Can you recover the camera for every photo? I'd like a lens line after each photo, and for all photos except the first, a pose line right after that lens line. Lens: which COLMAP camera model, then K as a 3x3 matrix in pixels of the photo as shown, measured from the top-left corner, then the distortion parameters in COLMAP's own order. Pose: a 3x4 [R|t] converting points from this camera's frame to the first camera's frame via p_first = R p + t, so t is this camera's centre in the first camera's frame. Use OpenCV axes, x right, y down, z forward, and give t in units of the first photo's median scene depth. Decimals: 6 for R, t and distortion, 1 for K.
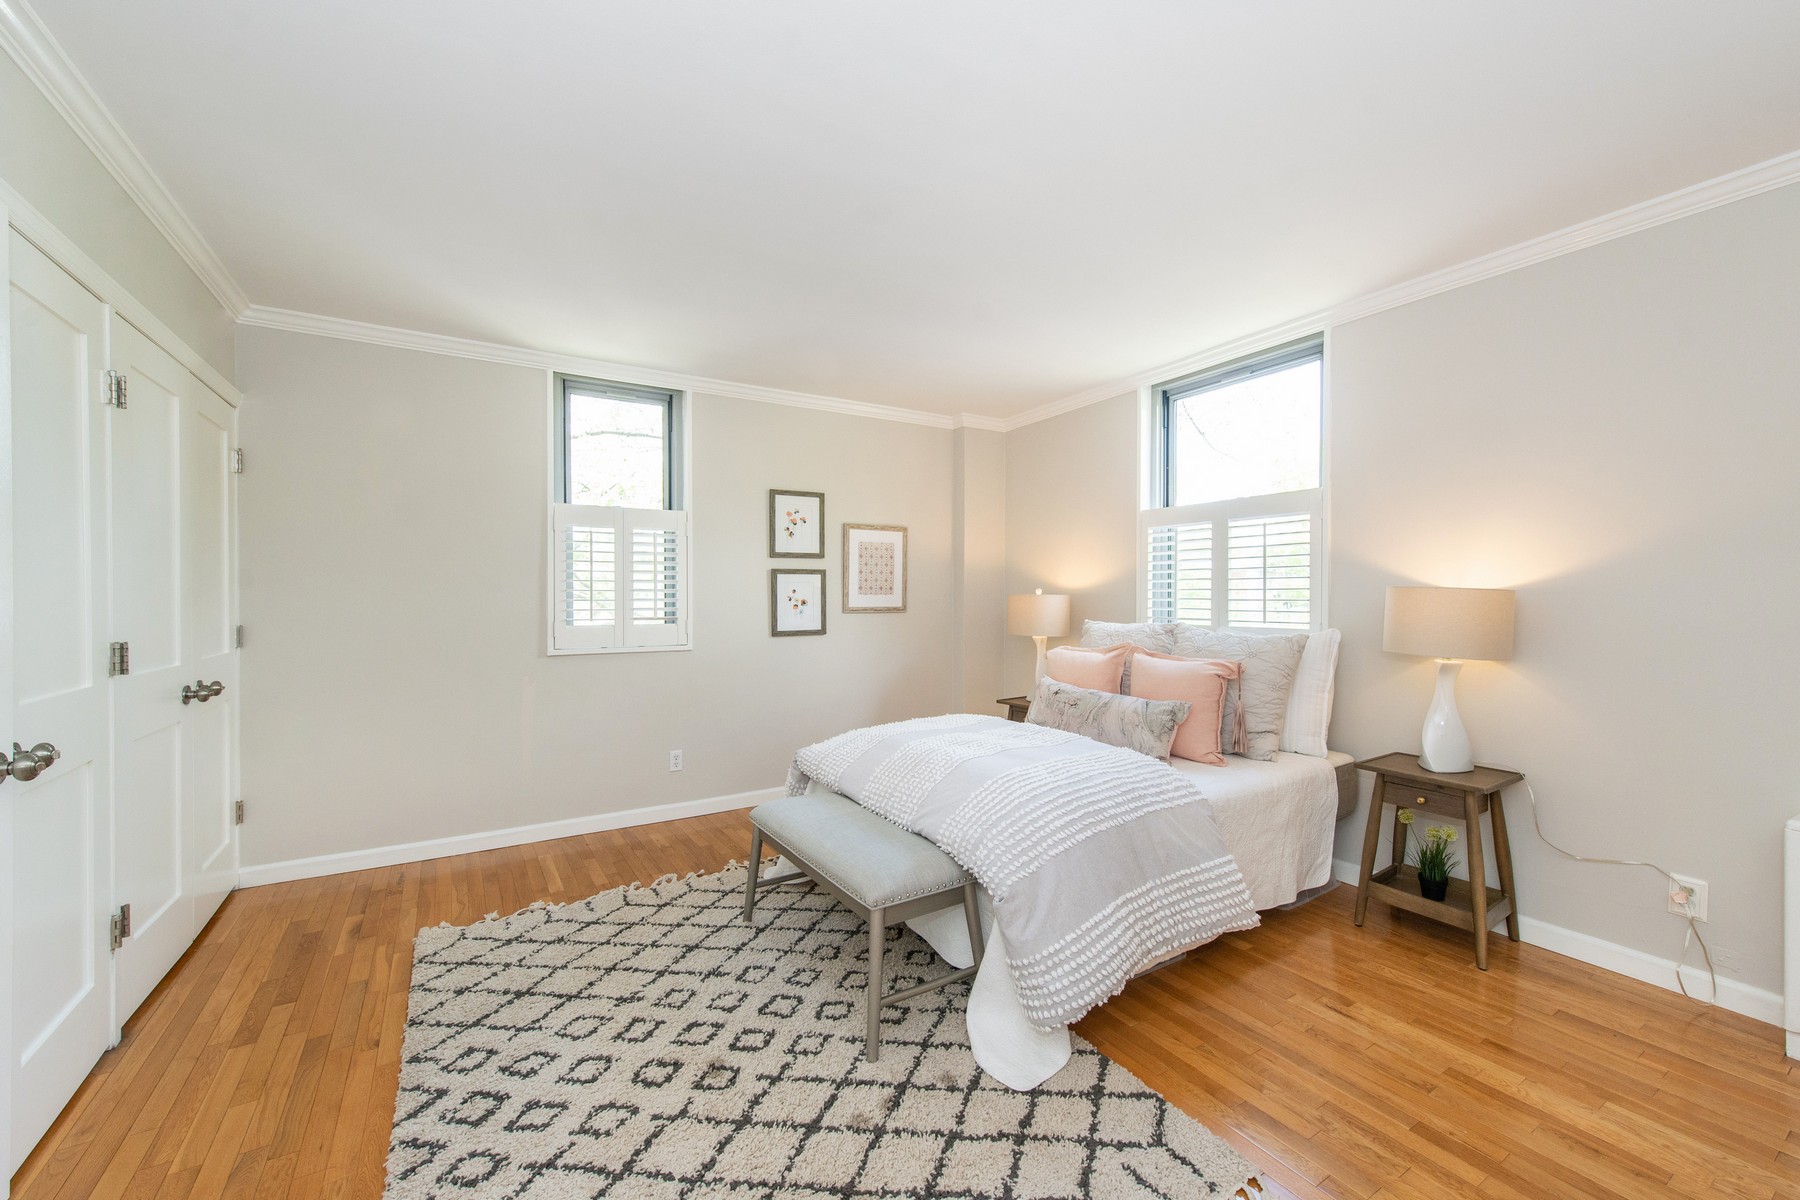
lens RADIAL K [[715.7, 0, 904.5], [0, 715.7, 595.1], [0, 0, 1]] dist [0.007427, -0.000285]
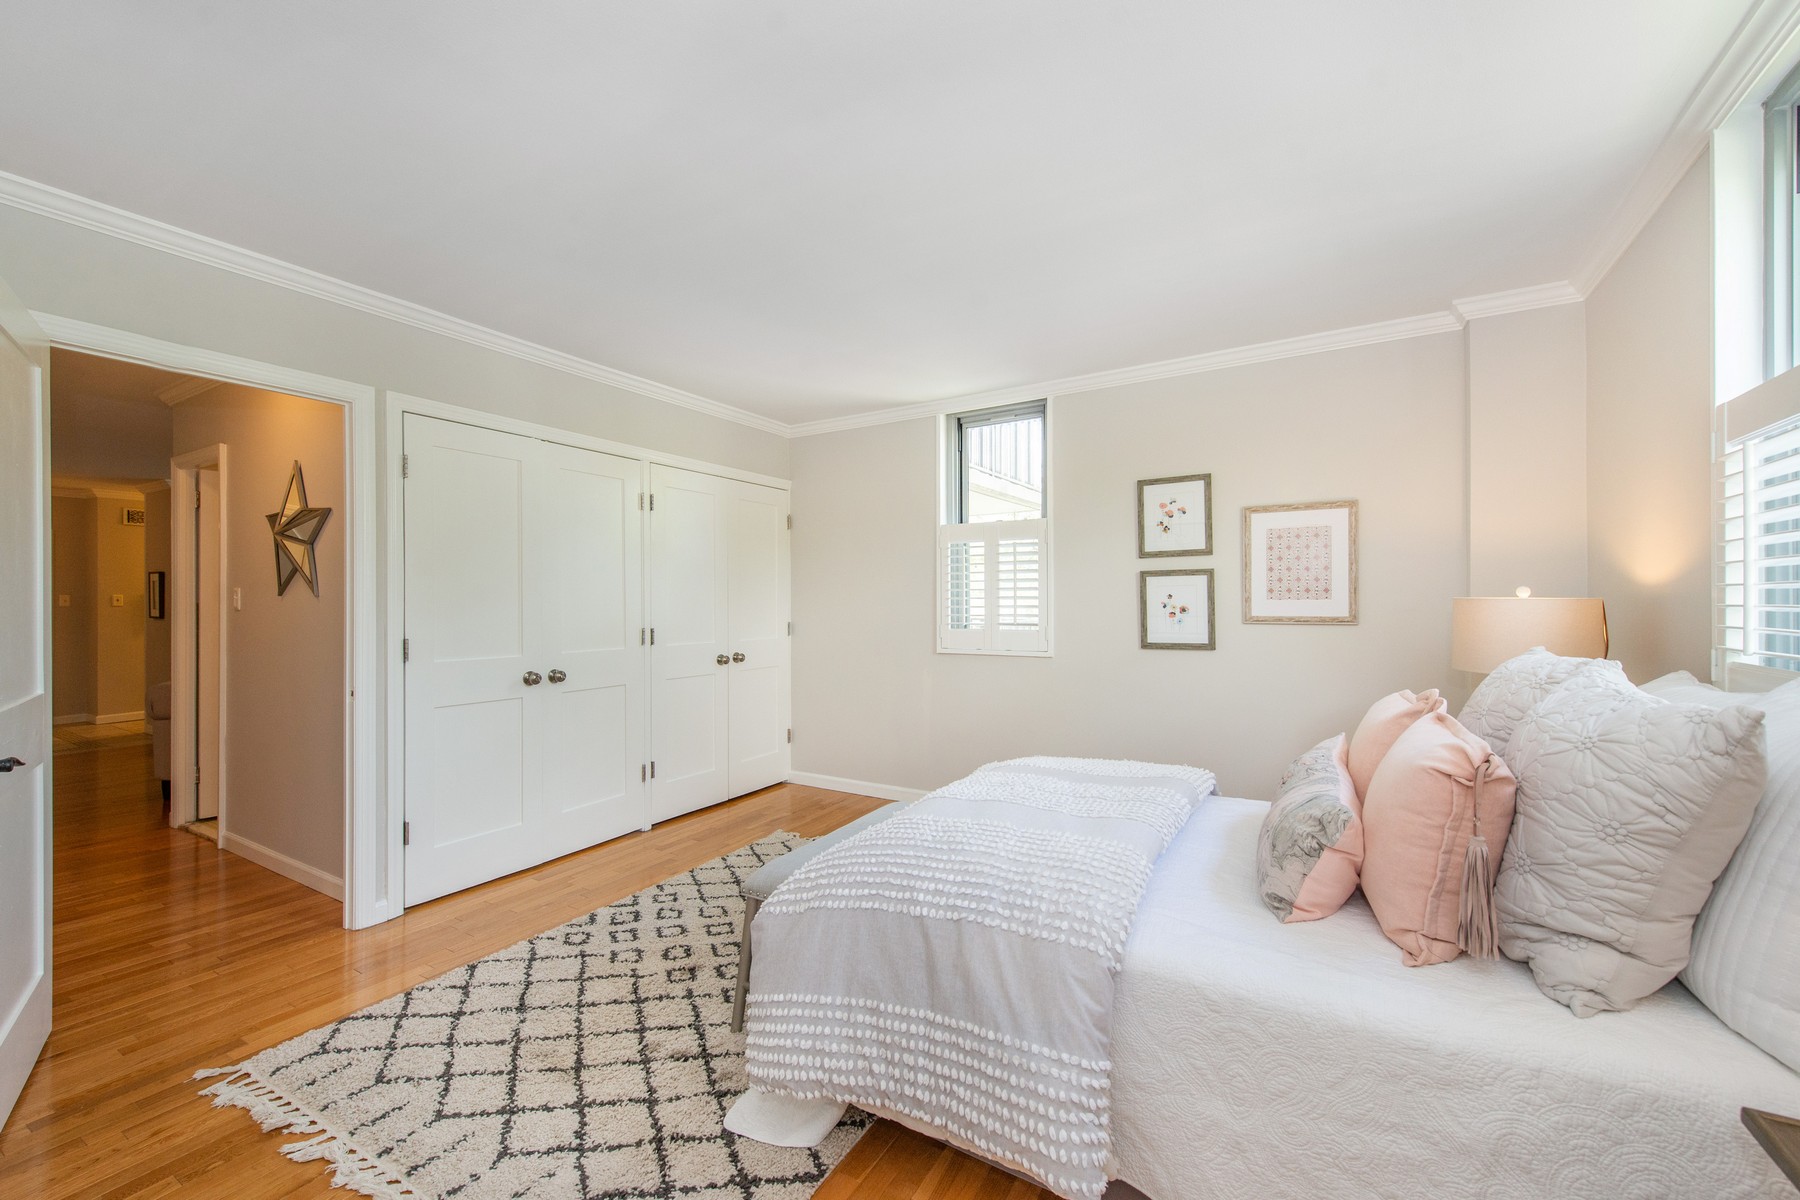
lens RADIAL K [[737.1, 0, 898.0], [0, 737.1, 604.3], [0, 0, 1]] dist [0.009235, -0.000045]
pose [[0.455993, -0.002386, -0.889980, 0.712992], [0.005920, 0.999982, 0.000353, 0.002668], [0.889964, -0.005430, 0.455999, 0.476809]]
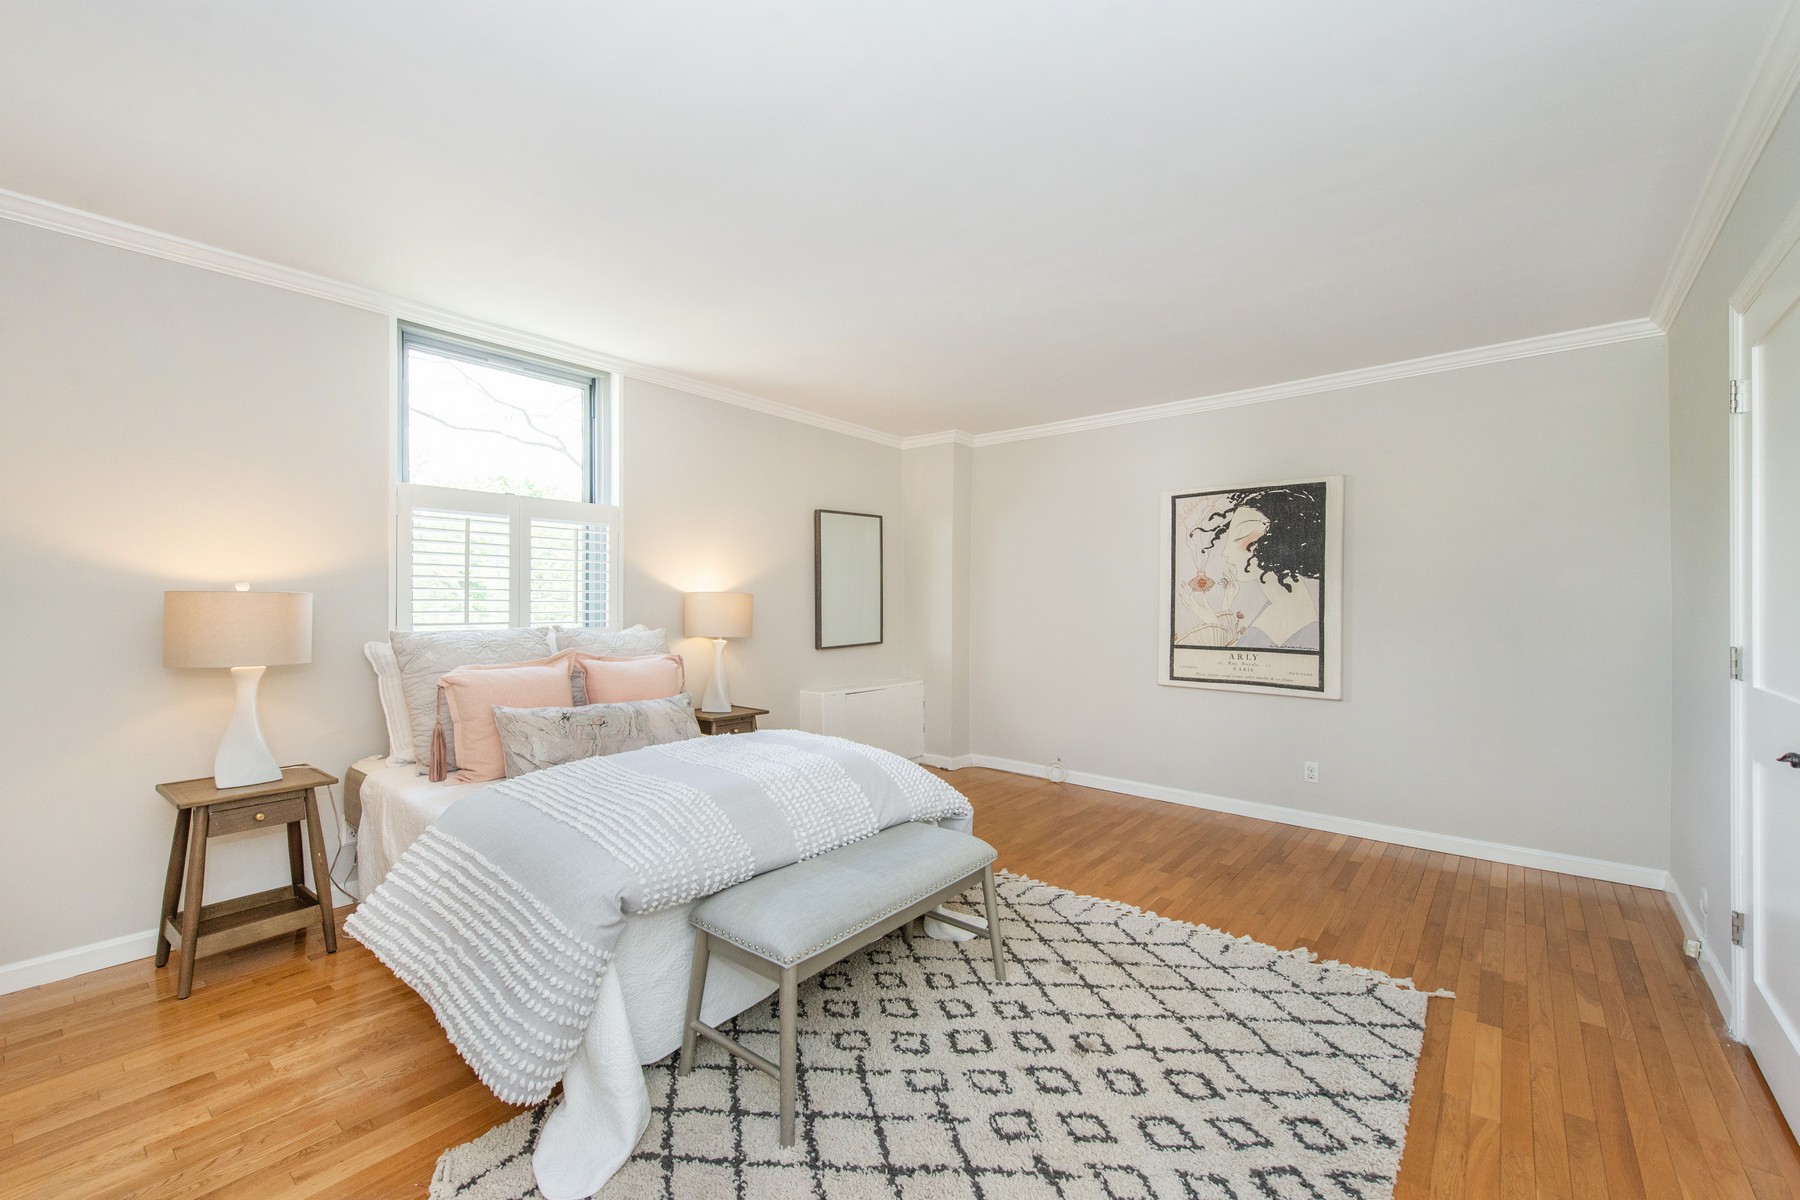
lens RADIAL K [[715.7, 0, 904.5], [0, 715.7, 595.1], [0, 0, 1]] dist [0.007427, -0.000285]
pose [[-0.316520, 0.004240, 0.948576, -0.767464], [-0.001496, 0.999987, -0.004969, 0.003336], [-0.948585, -0.002992, -0.316510, 1.033154]]
